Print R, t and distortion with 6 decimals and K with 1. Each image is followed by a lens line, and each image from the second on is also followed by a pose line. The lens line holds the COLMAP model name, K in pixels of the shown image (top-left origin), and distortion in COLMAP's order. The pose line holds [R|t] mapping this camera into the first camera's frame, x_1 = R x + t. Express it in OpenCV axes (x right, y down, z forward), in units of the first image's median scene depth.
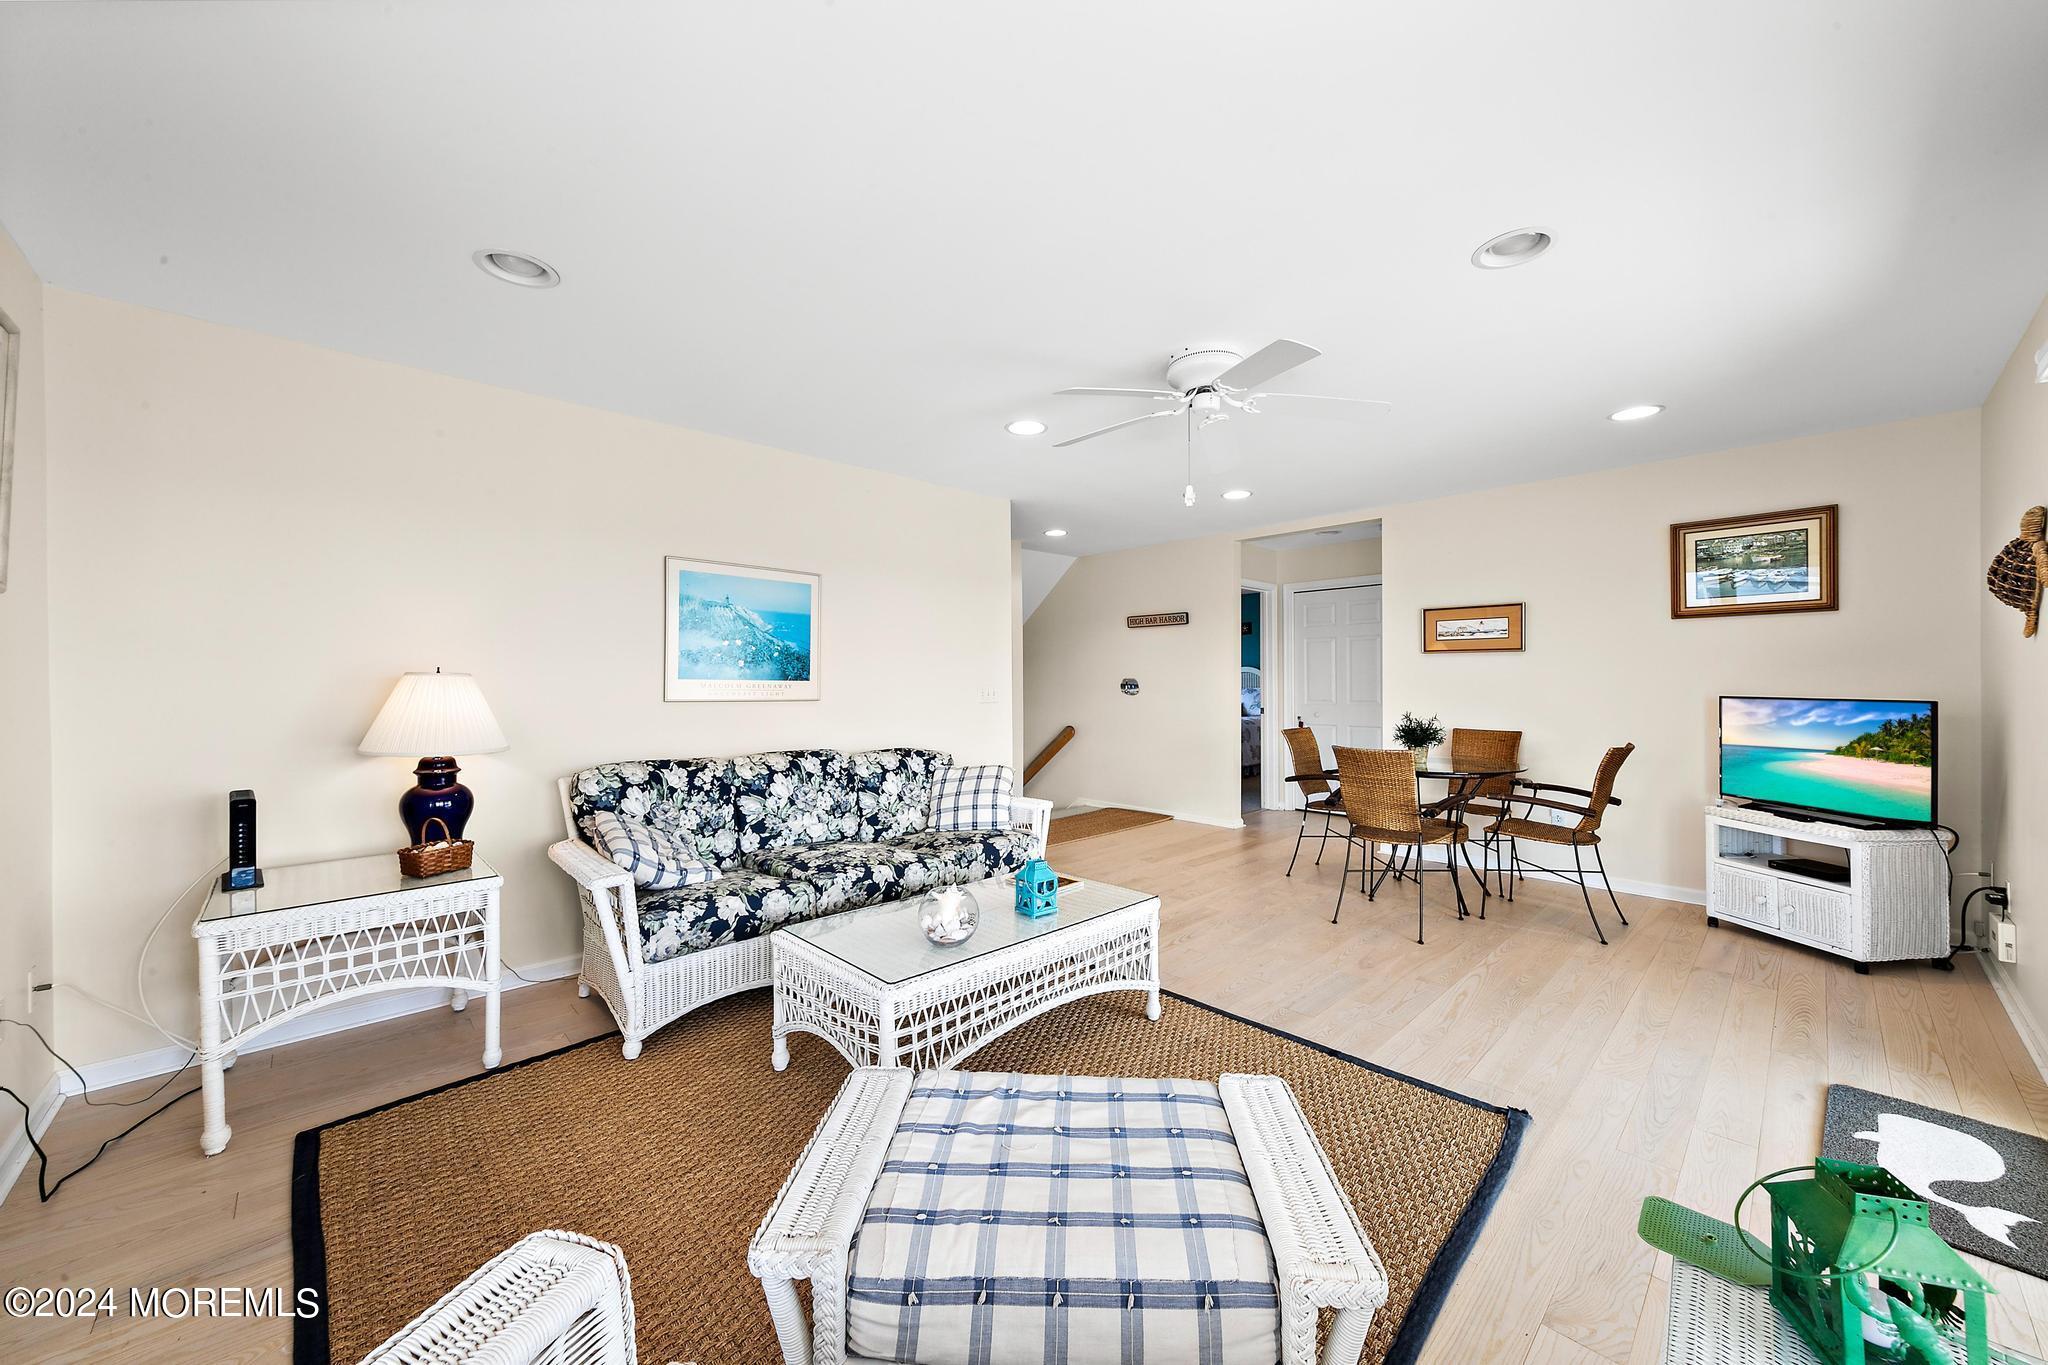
lens RADIAL K [[746.0, 0, 1031.2], [0, 746.0, 679.8], [0, 0, 1]] dist [0.006138, 0.000334]
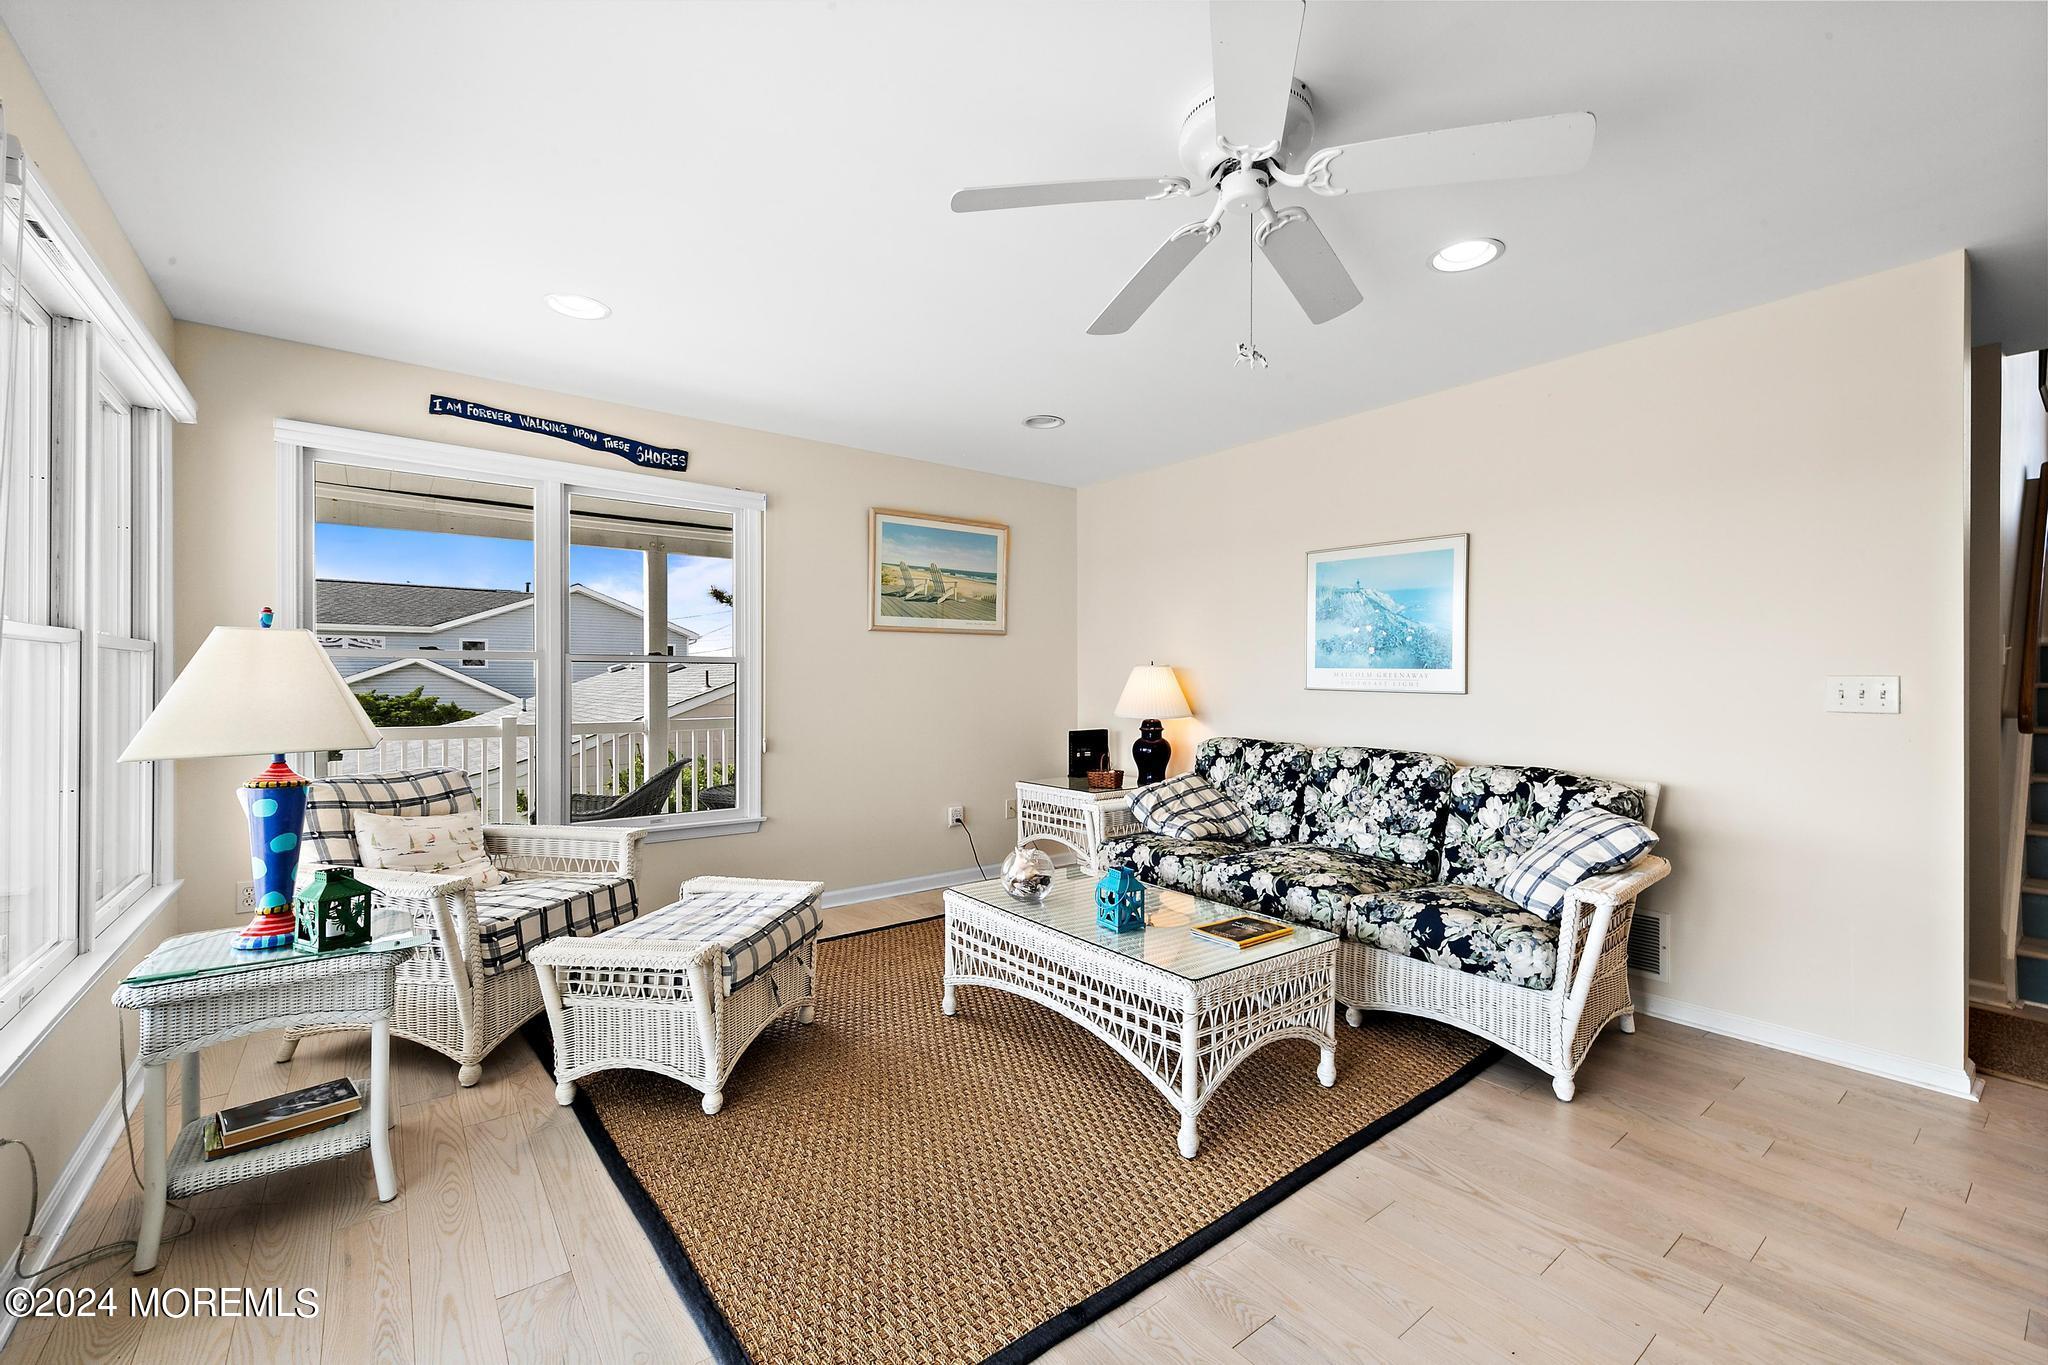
lens RADIAL K [[843.5, 0, 1035.7], [0, 843.5, 682.9], [0, 0, 1]] dist [0.001119, 0.000042]
pose [[-0.099319, 0.009408, -0.995011, 0.732940], [-0.001280, 0.999953, 0.009582, 0.009119], [0.995055, 0.002225, -0.099302, 0.724243]]
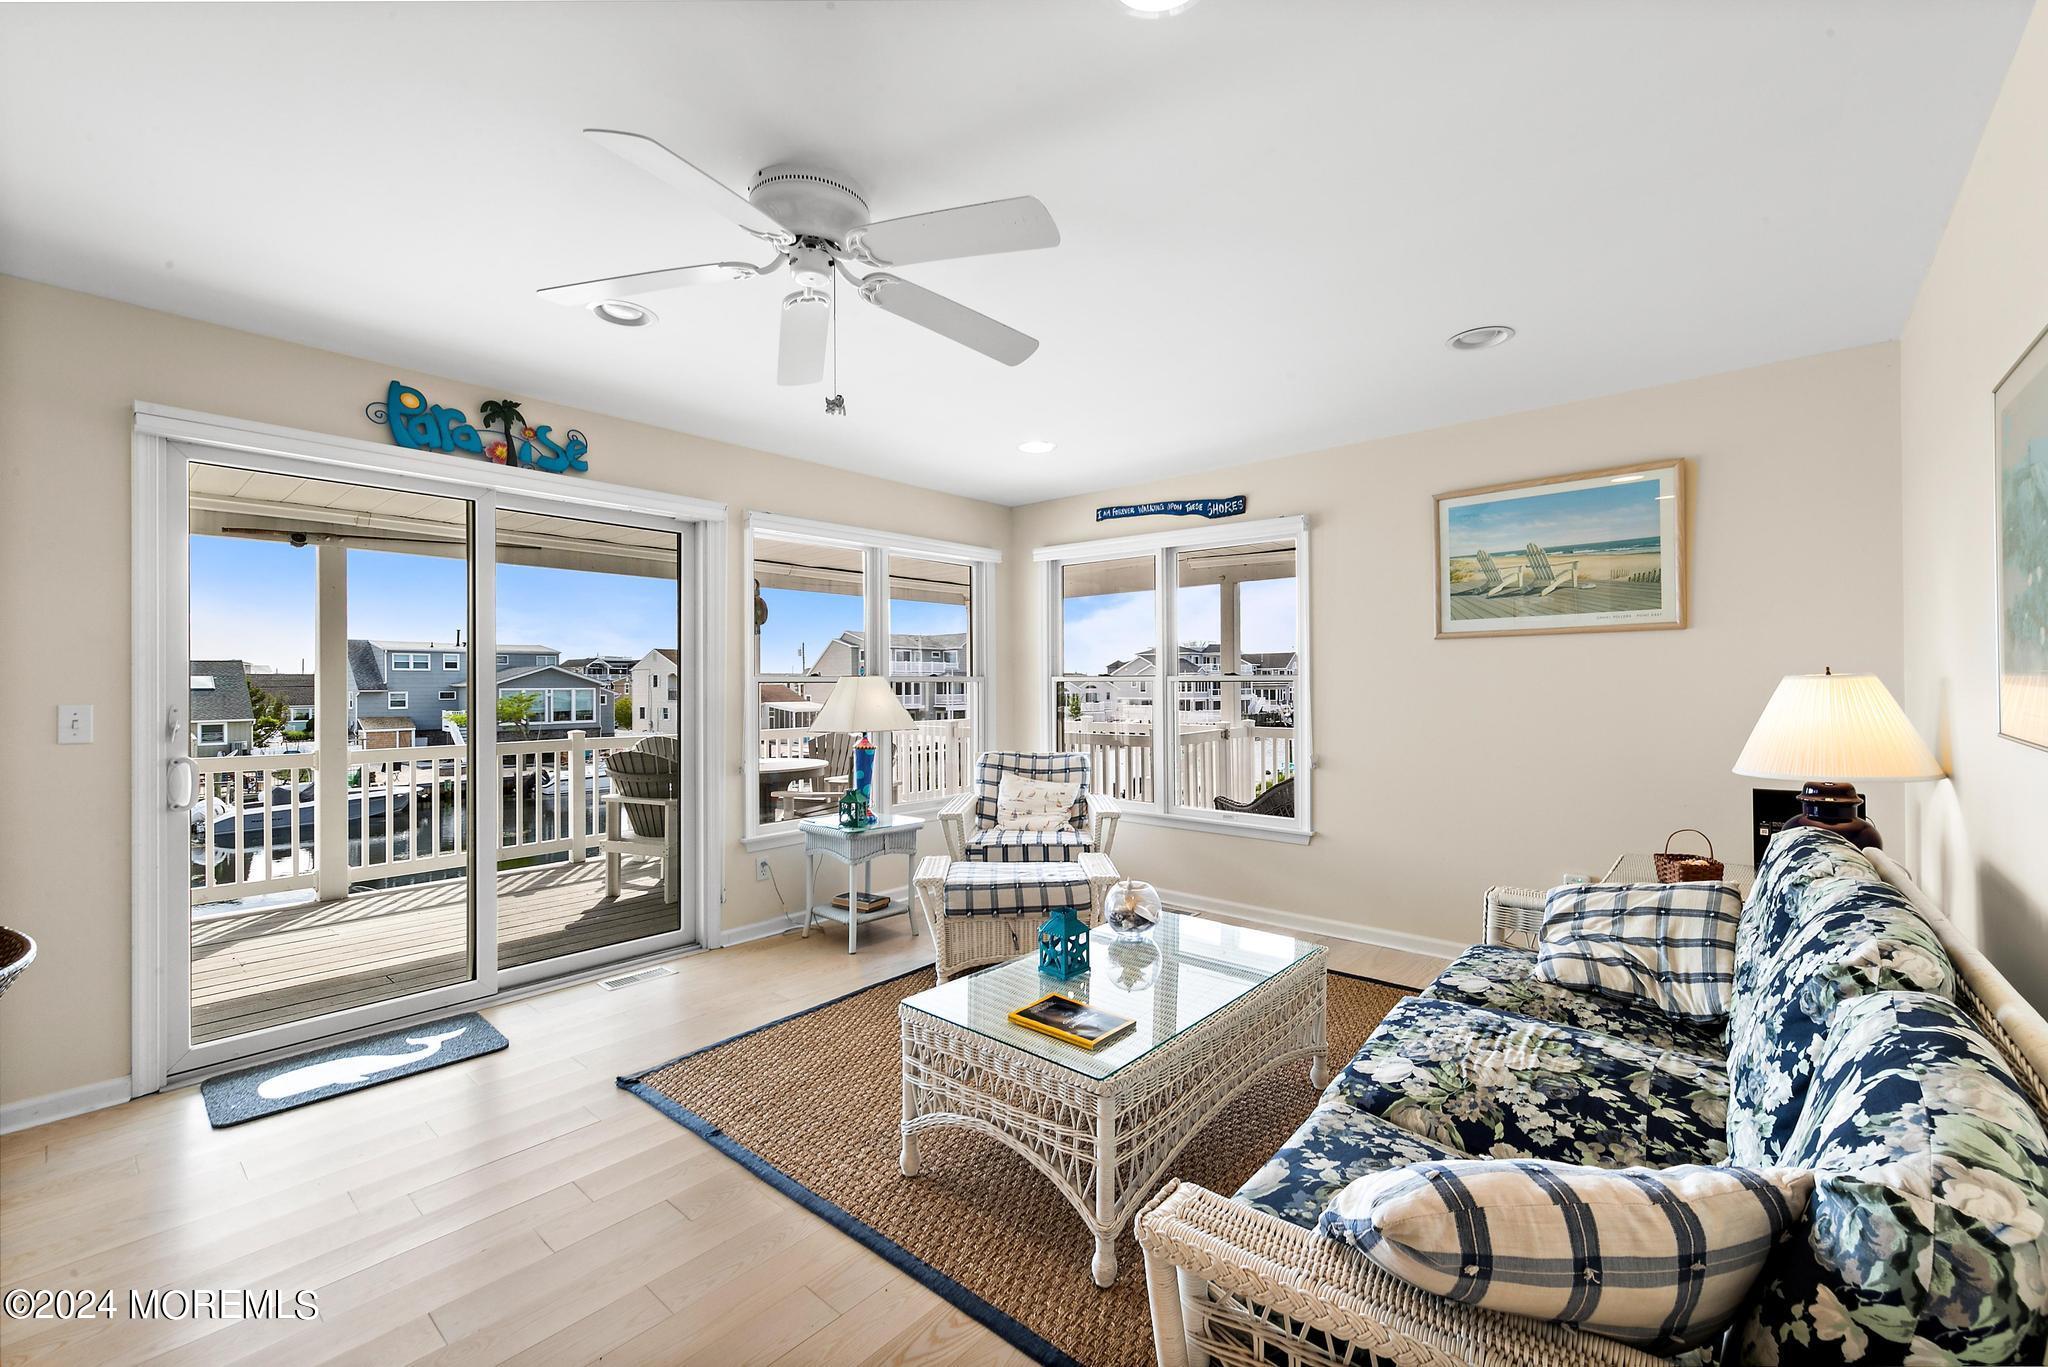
lens RADIAL K [[843.5, 0, 1029.5], [0, 843.5, 682.0], [0, 0, 1]] dist [0.001119, 0.000042]
pose [[-0.995704, 0.010680, -0.091971, 0.092751], [0.010987, 0.999936, -0.002834, -0.005587], [0.091935, -0.003833, -0.995758, 1.397657]]
